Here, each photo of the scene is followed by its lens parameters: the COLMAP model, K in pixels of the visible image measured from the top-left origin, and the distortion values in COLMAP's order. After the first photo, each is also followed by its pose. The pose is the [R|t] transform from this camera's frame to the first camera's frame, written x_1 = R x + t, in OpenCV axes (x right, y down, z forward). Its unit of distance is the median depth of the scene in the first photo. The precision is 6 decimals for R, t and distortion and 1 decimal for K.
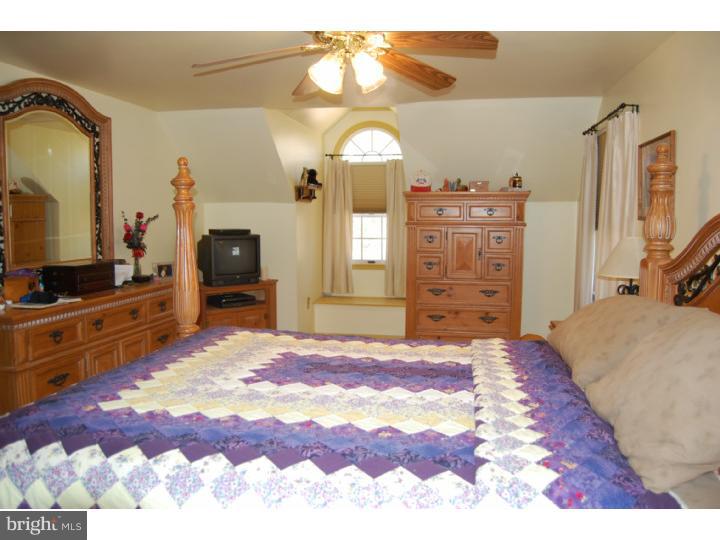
lens RADIAL K [[568.6, 0, 360.0], [0, 568.6, 270.0], [0, 0, 1]] dist [-0.098517, 0.050058]
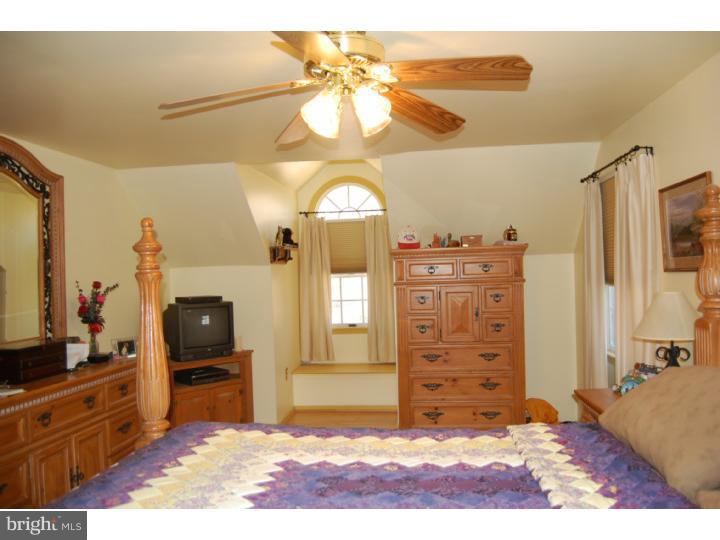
lens RADIAL K [[568.6, 0, 360.0], [0, 568.6, 270.0], [0, 0, 1]] dist [-0.098517, 0.050058]
pose [[0.997424, -0.033595, 0.063375, -0.037307], [0.039756, 0.994332, -0.098606, -0.019158], [-0.059703, 0.100871, 0.993107, 0.108611]]
